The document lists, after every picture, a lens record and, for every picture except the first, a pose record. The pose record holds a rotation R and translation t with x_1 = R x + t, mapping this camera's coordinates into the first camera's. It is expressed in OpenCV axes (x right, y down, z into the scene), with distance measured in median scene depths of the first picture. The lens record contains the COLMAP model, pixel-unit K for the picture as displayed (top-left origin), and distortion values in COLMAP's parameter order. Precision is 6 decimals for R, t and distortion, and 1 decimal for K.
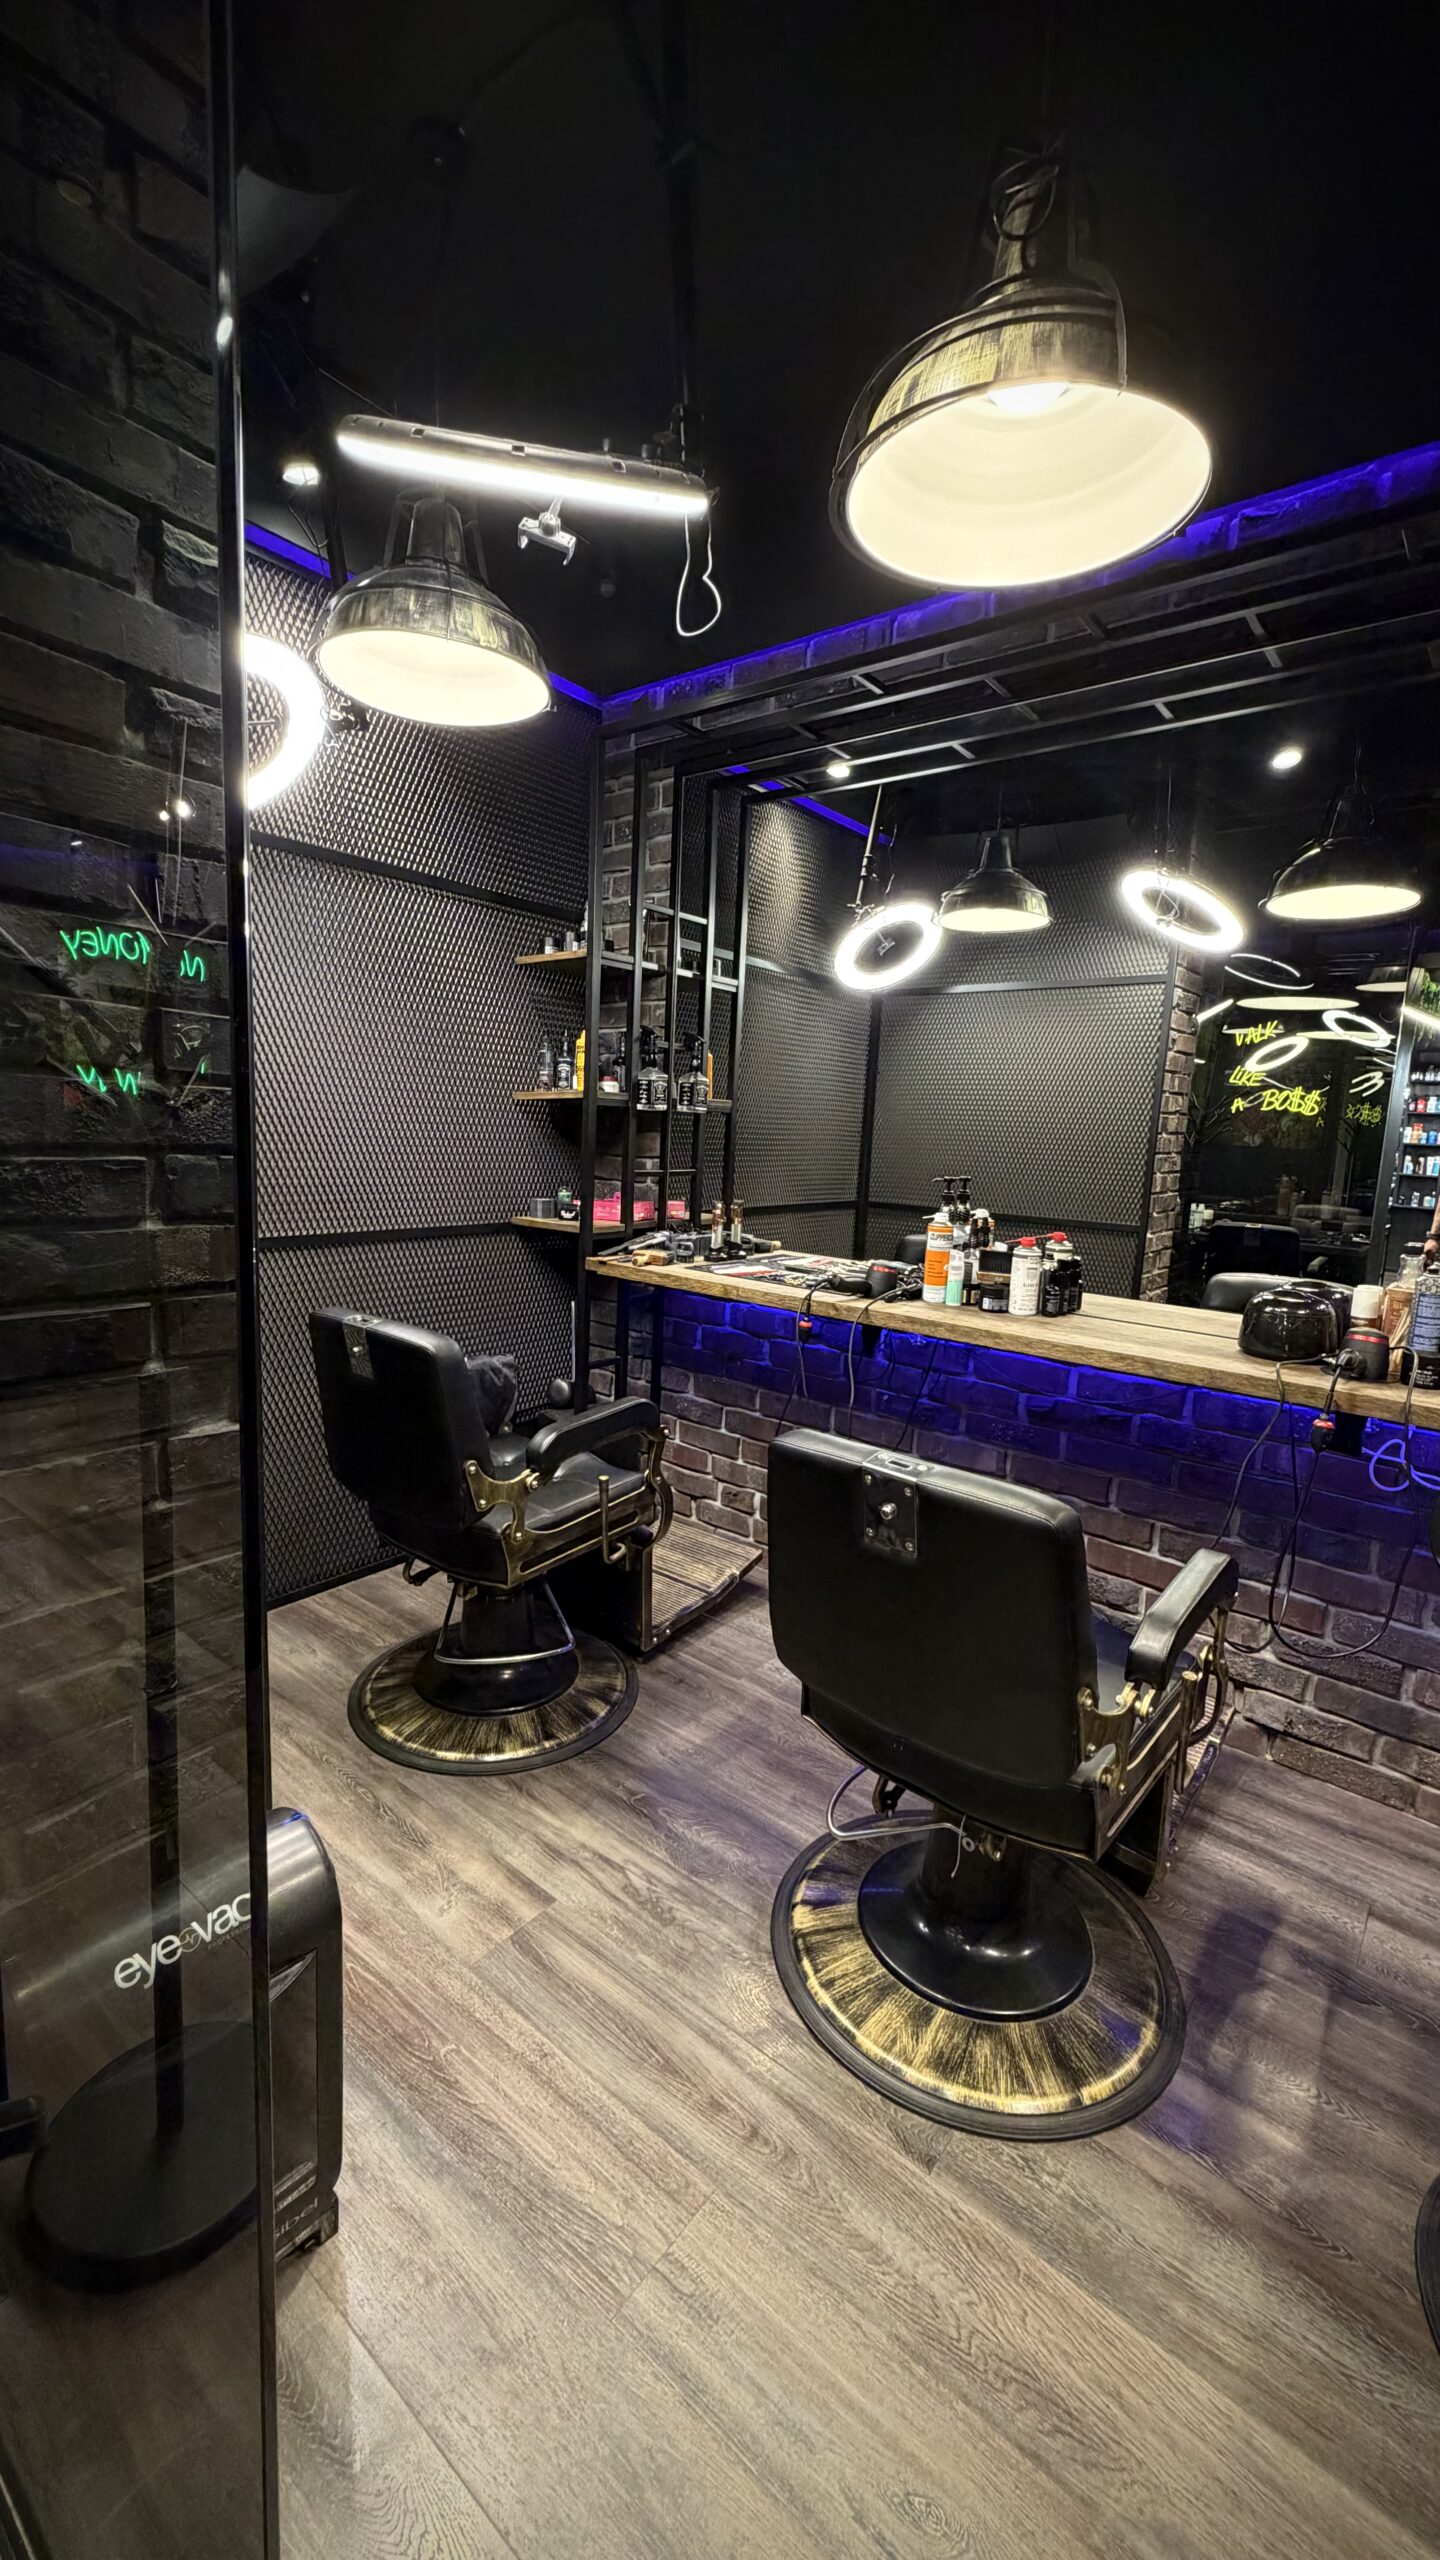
lens RADIAL K [[1053.6, 0, 731.1], [0, 1053.6, 1265.6], [0, 0, 1]] dist [-0.005643, 0.002049]
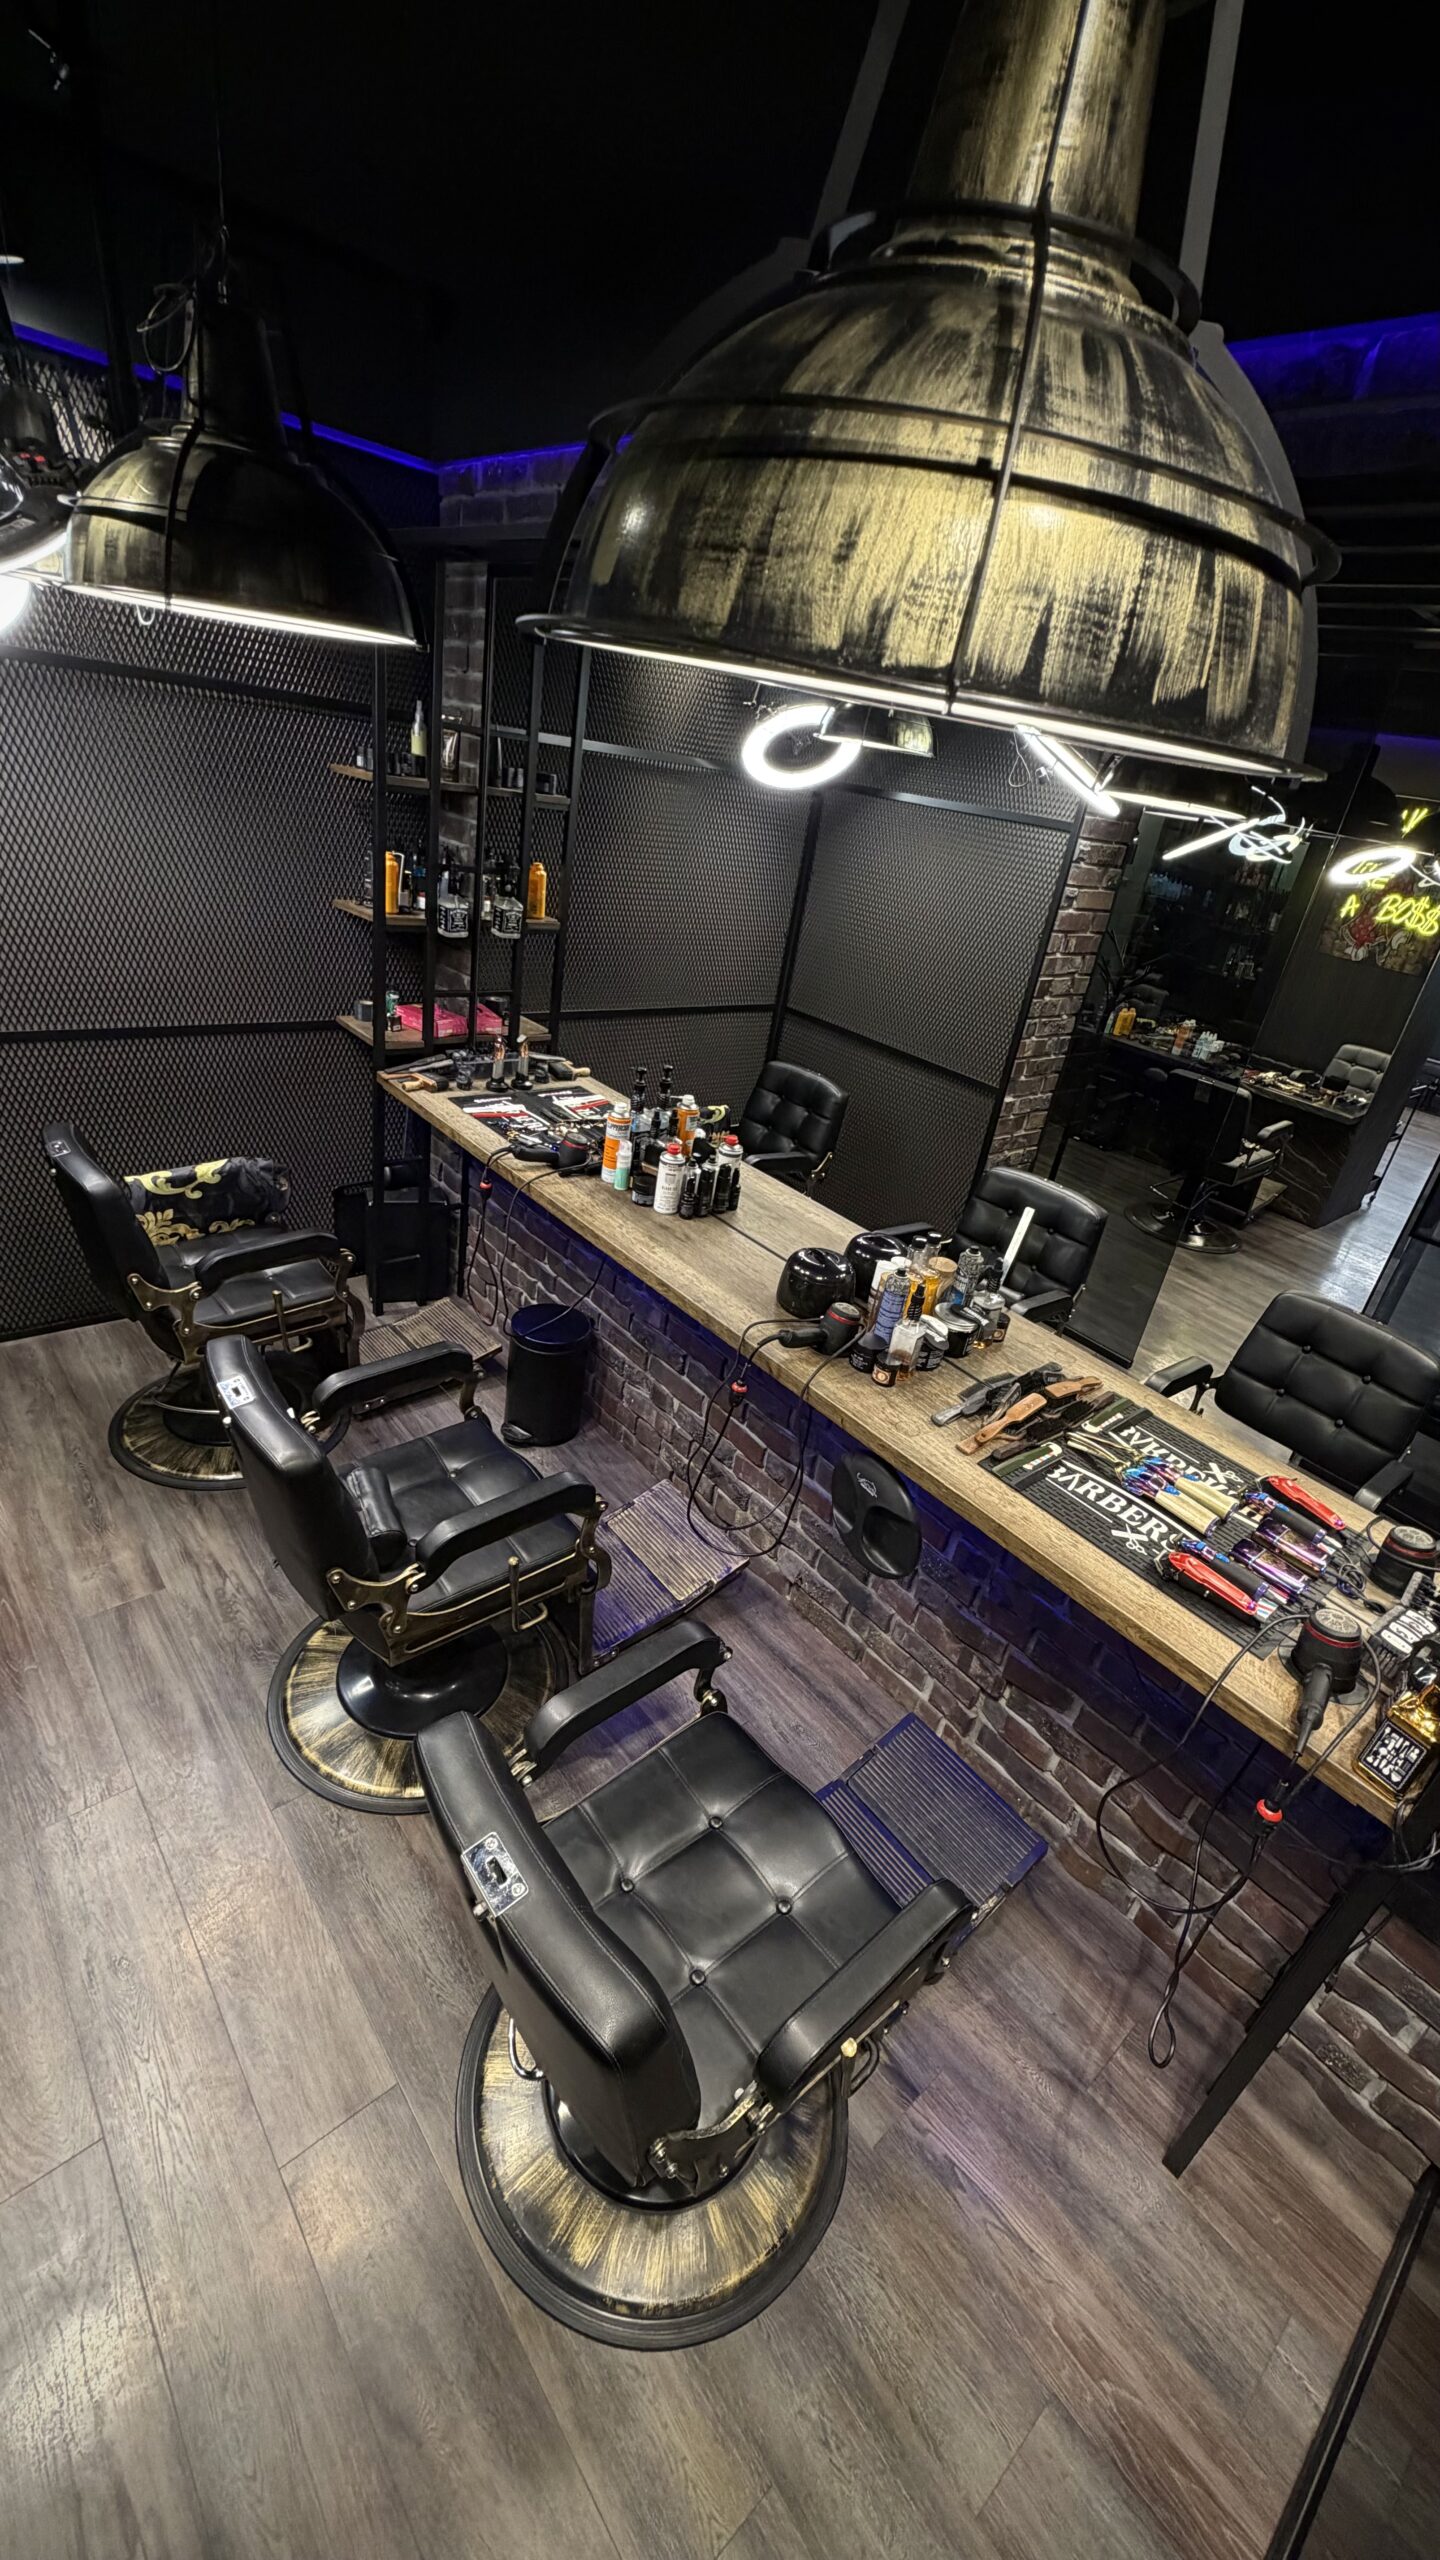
lens RADIAL K [[1053.6, 0, 709.3], [0, 1053.6, 1289.6], [0, 0, 1]] dist [-0.005643, 0.002049]
pose [[0.976420, 0.178713, -0.121101, 0.474767], [-0.133264, 0.940306, 0.313153, -0.229657], [0.169837, -0.289631, 0.941950, -0.064738]]
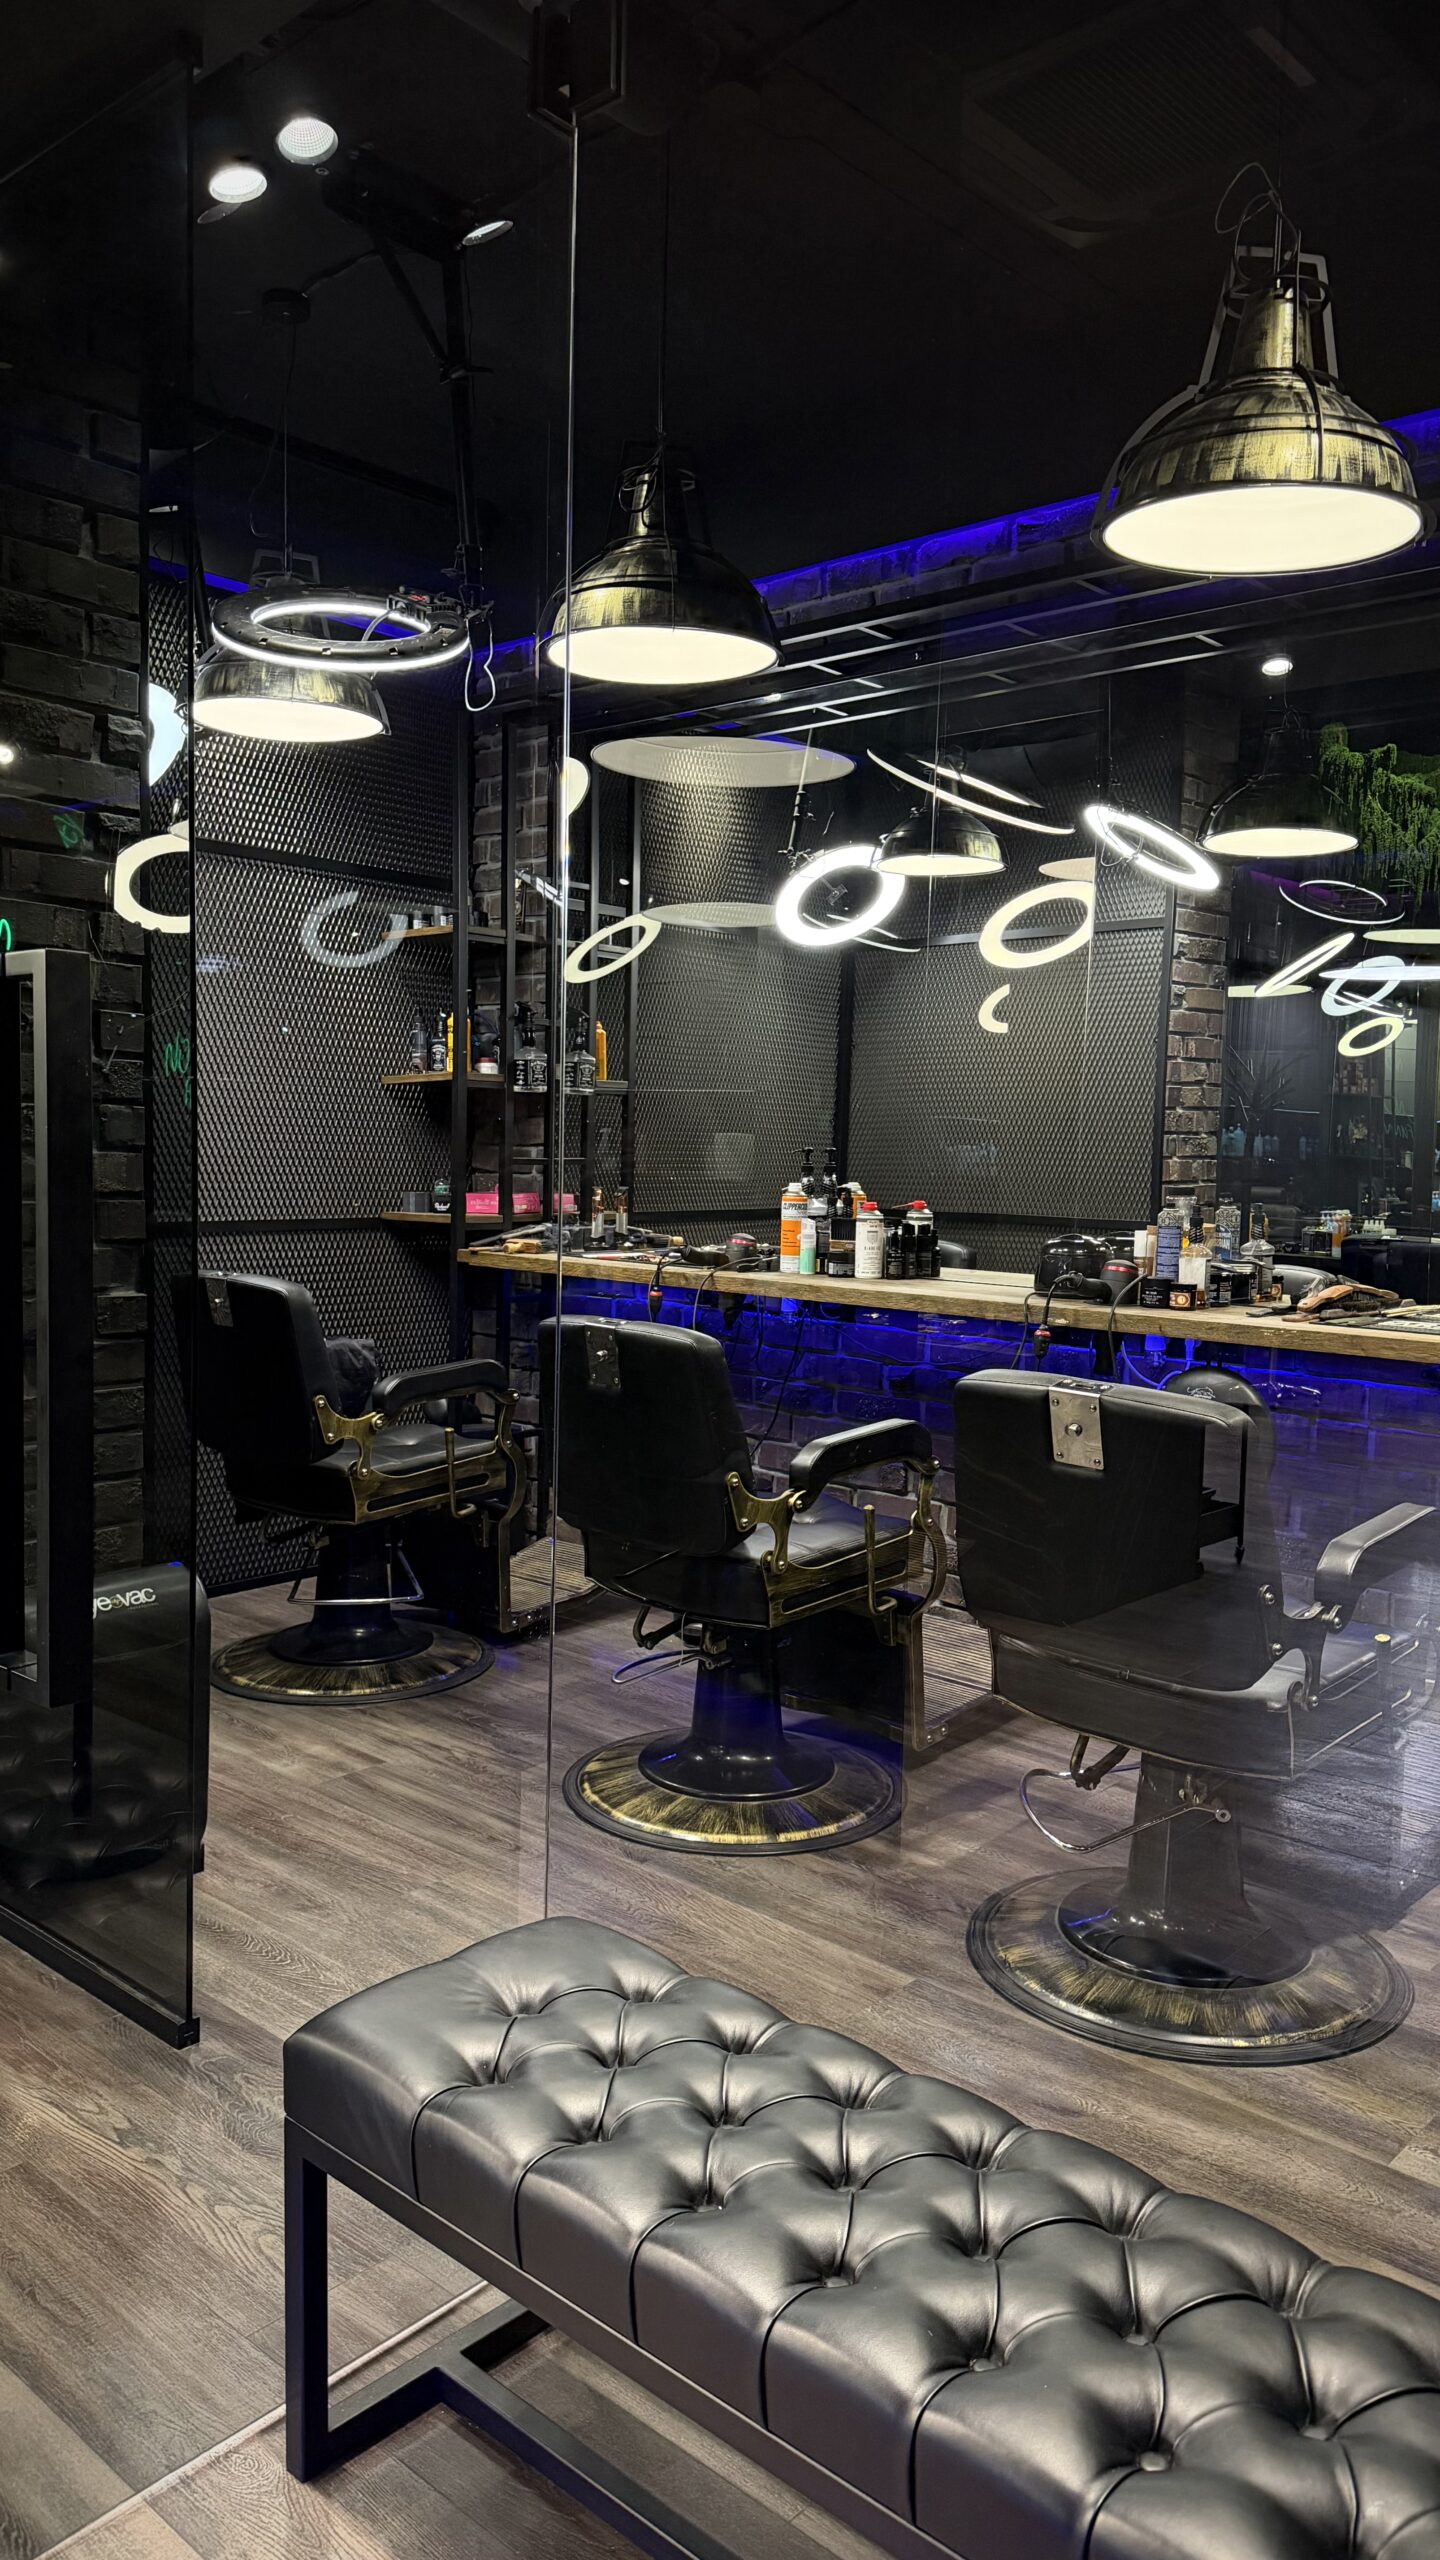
lens RADIAL K [[1807.9, 0, 708.9], [0, 1807.9, 1260.8], [0, 0, 1]] dist [0.068250, -0.075718]
pose [[0.997530, -0.018059, -0.067879, 0.243261], [0.013256, 0.997420, -0.070556, 0.149421], [0.068978, 0.069482, 0.995196, -0.730118]]
